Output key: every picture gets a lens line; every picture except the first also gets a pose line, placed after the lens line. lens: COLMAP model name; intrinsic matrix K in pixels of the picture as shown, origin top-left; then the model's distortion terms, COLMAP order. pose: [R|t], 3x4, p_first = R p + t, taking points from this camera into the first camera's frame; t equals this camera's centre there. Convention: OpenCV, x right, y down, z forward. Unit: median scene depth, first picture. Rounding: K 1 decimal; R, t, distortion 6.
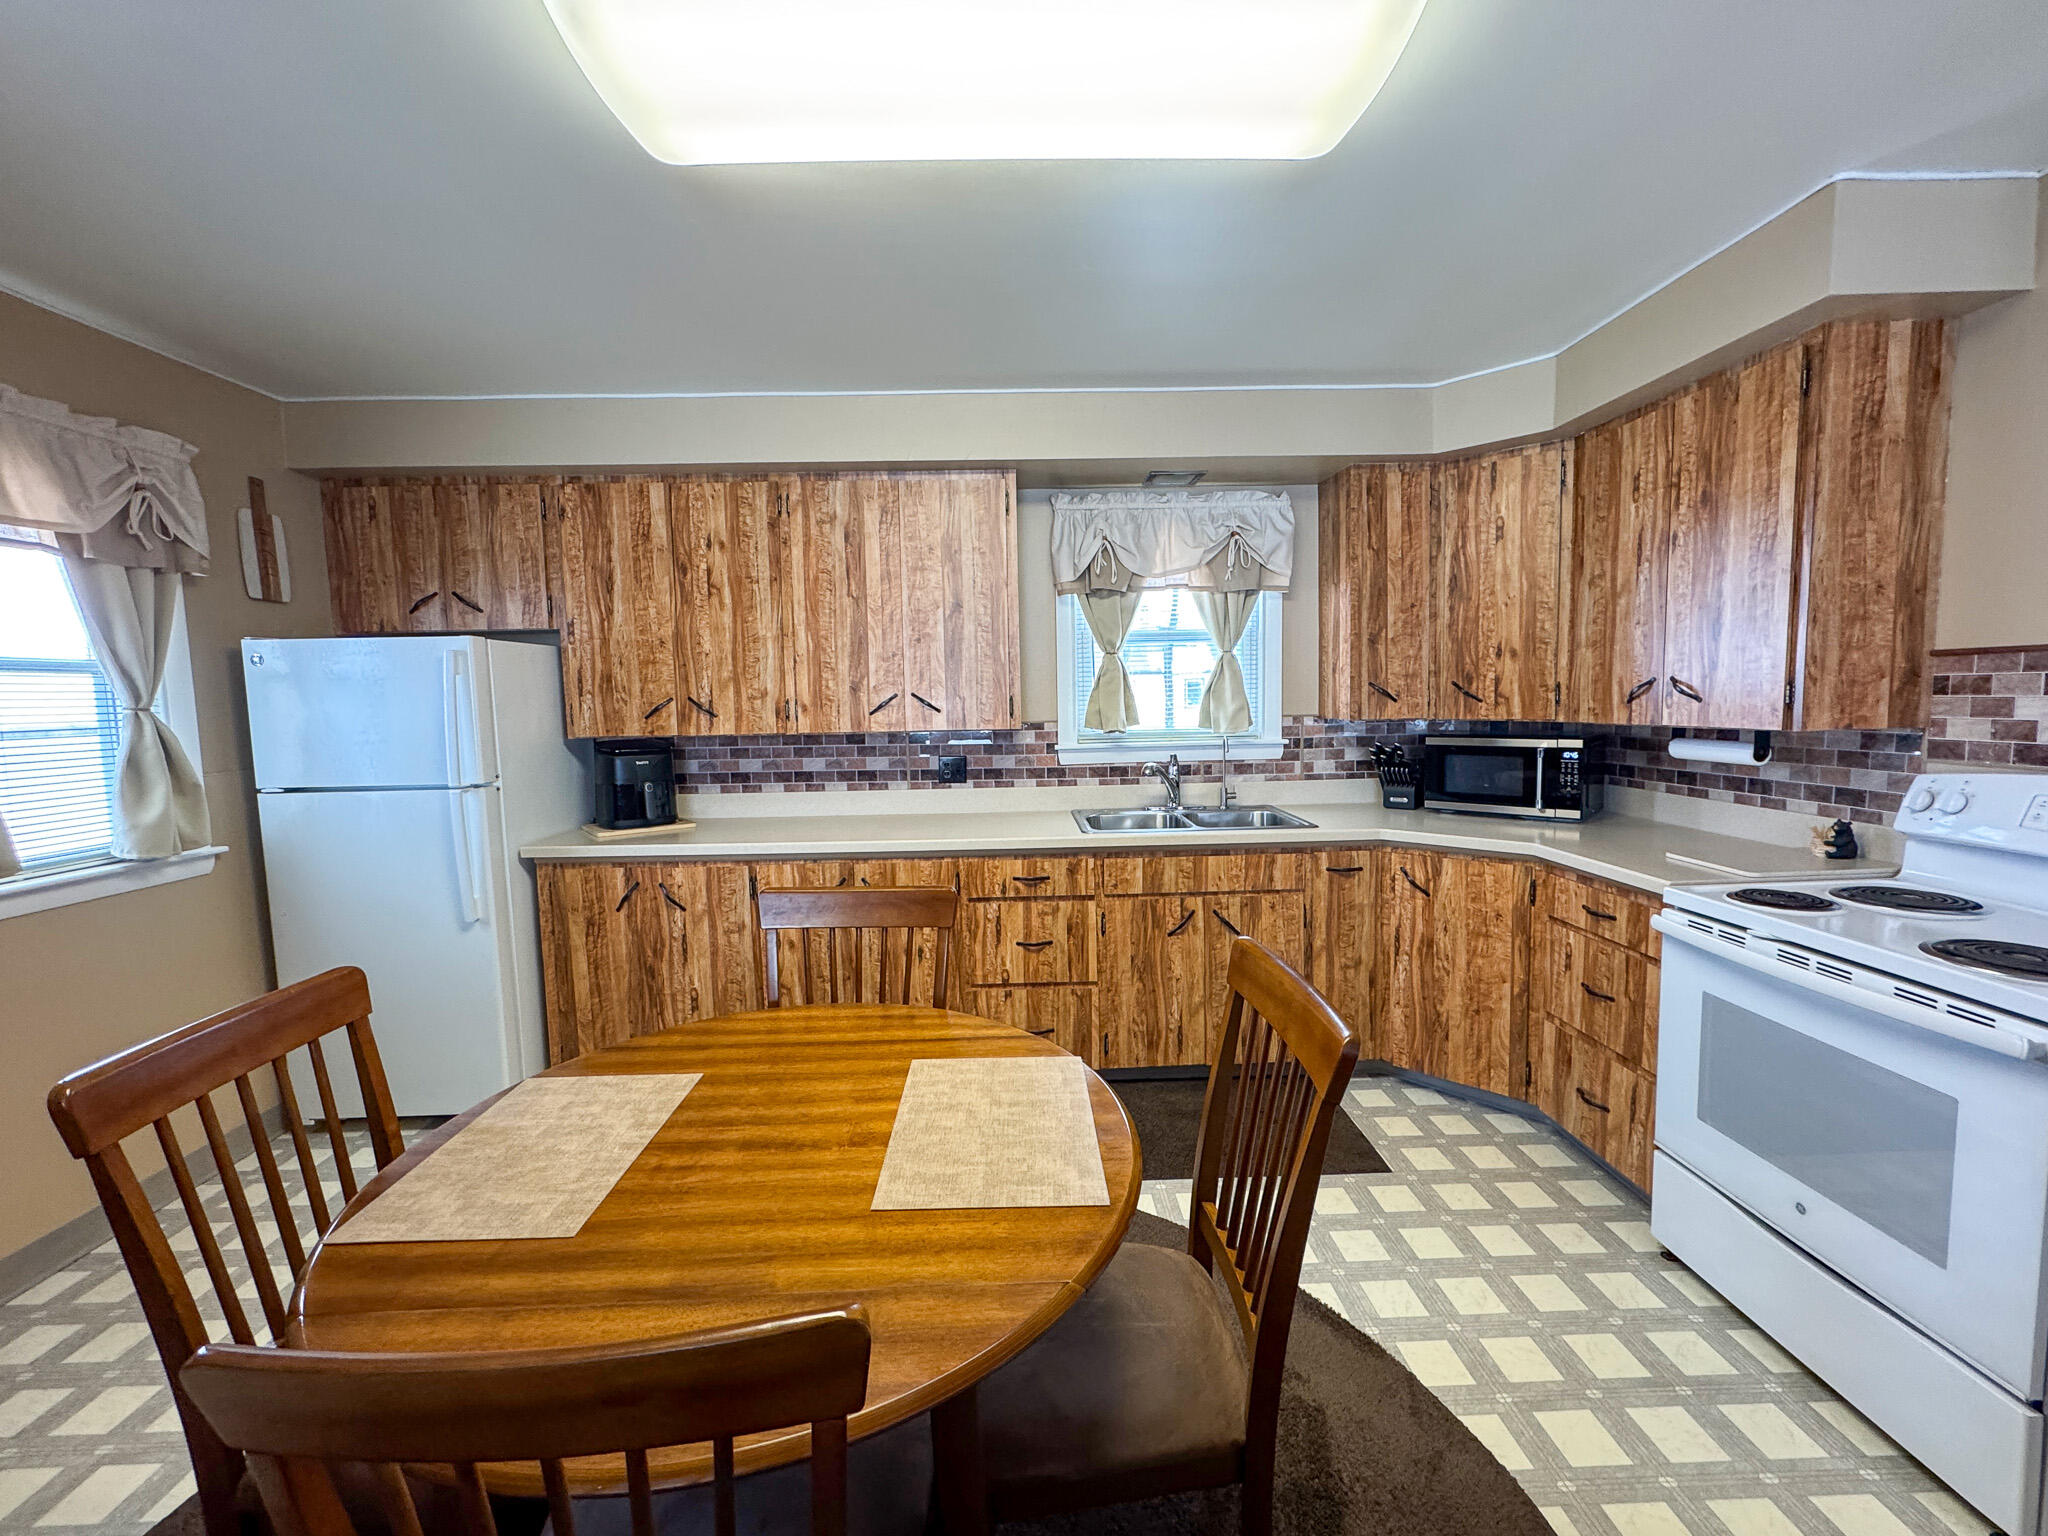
lens RADIAL K [[824.3, 0, 1031.0], [0, 824.3, 769.6], [0, 0, 1]] dist [-0.000149, 0.000086]
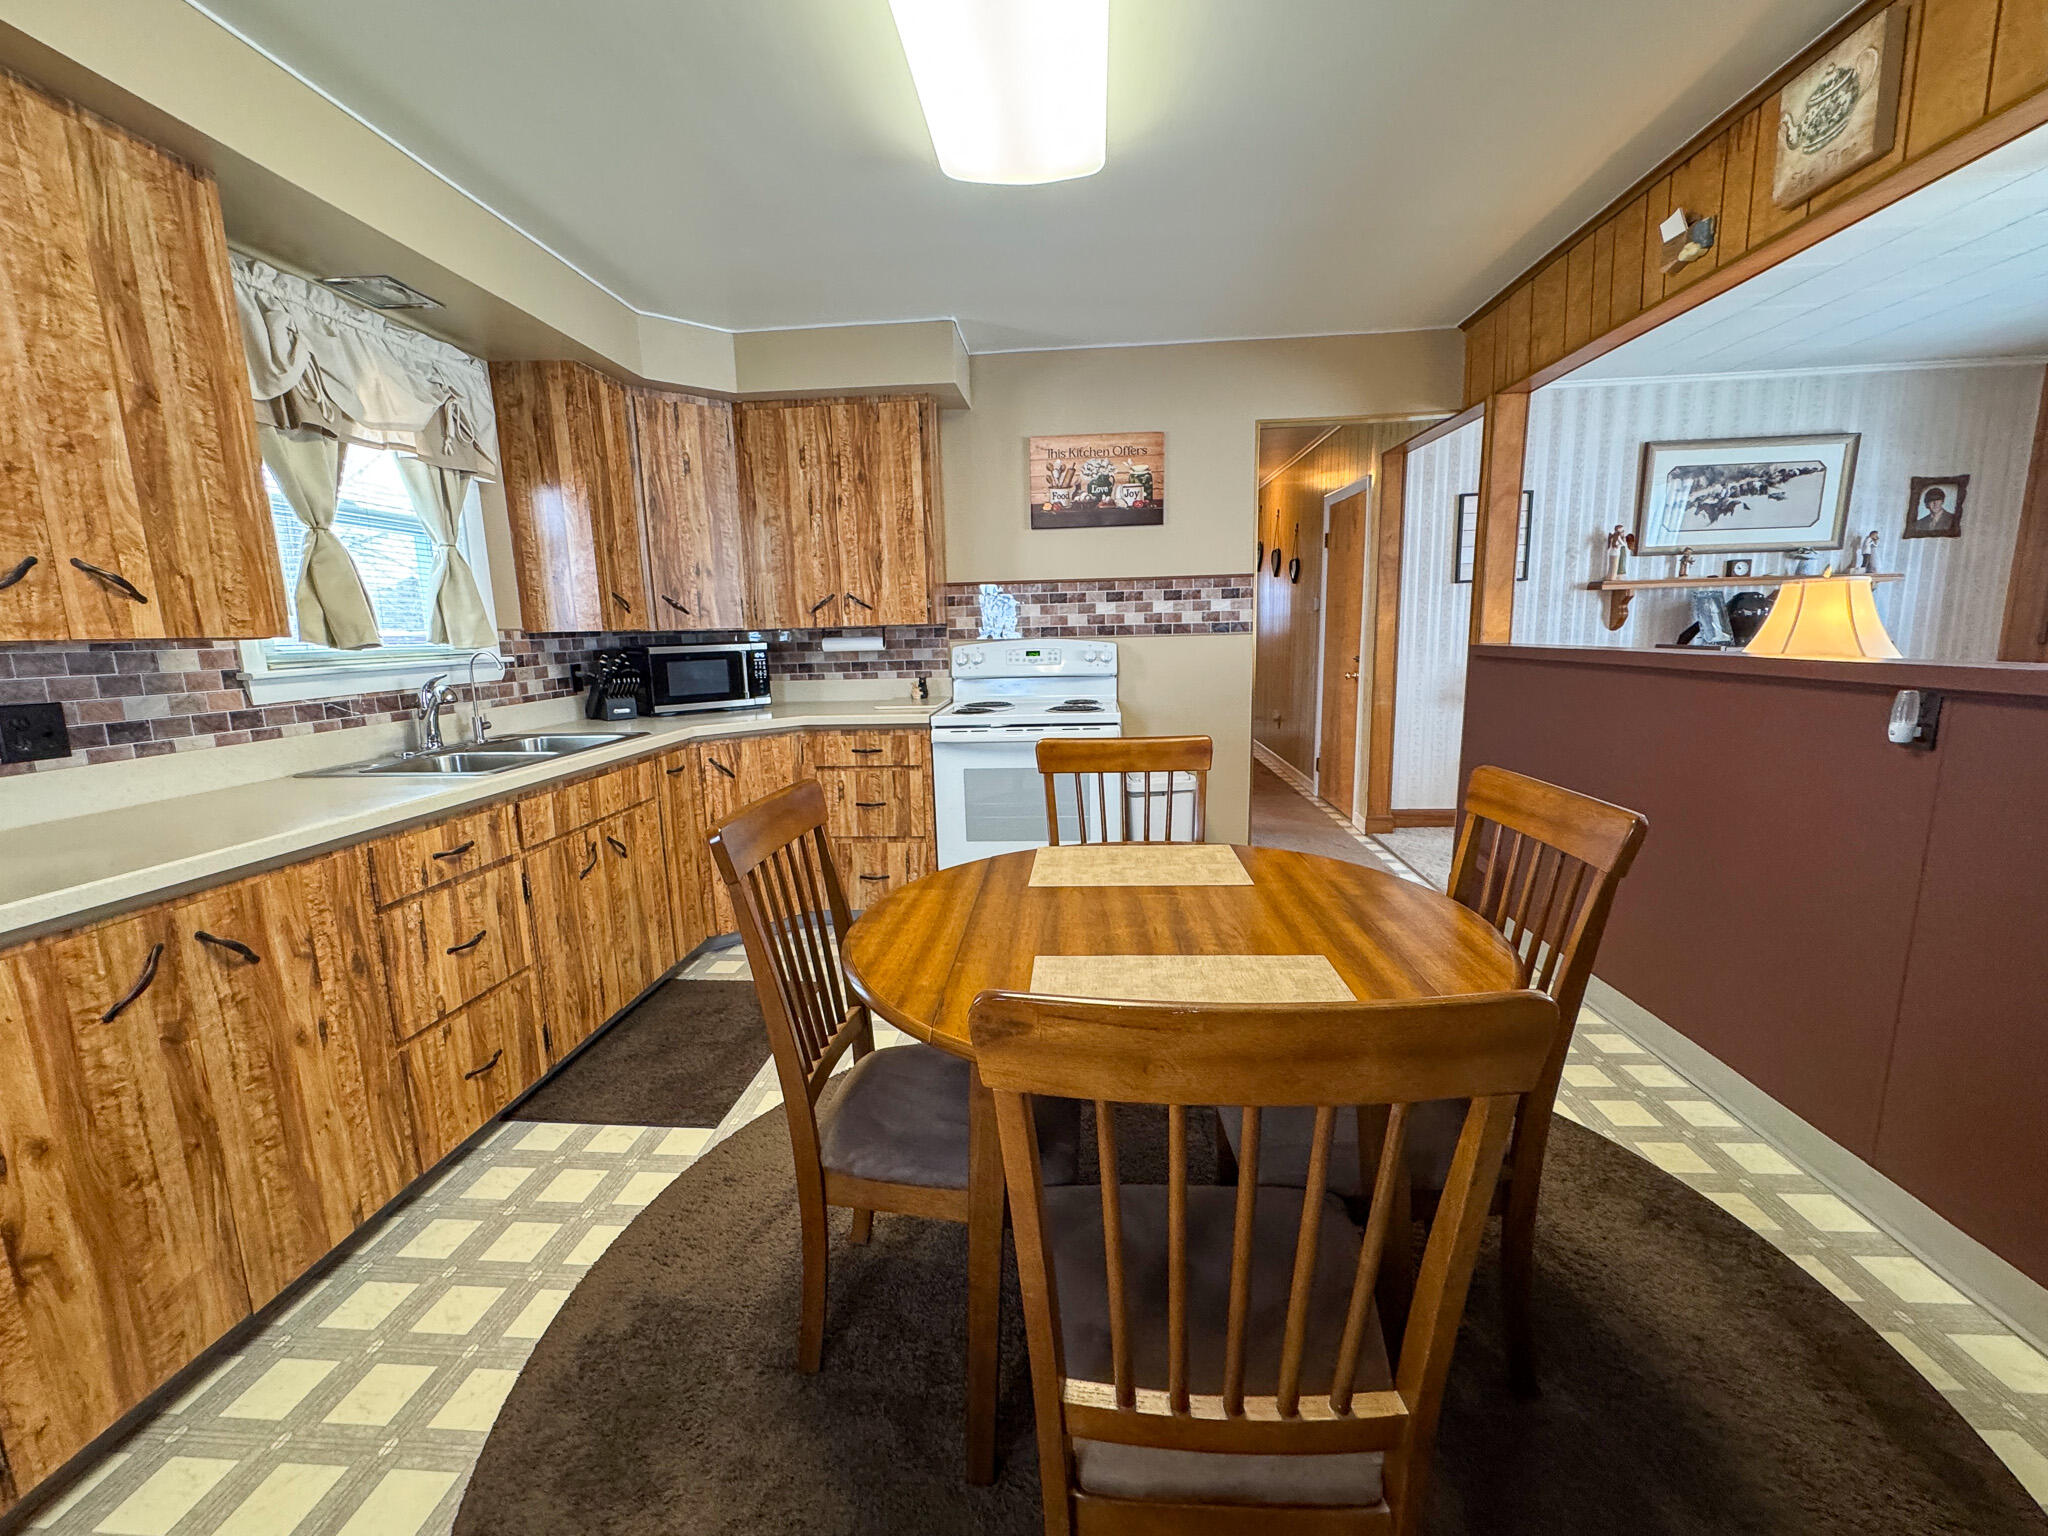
lens RADIAL K [[824.3, 0, 1031.0], [0, 824.3, 769.6], [0, 0, 1]] dist [-0.000149, 0.000086]
pose [[0.099344, -0.154950, 0.982915, -0.608902], [0.113989, 0.983071, 0.143453, 0.022160], [-0.988503, 0.097790, 0.115324, 0.436303]]
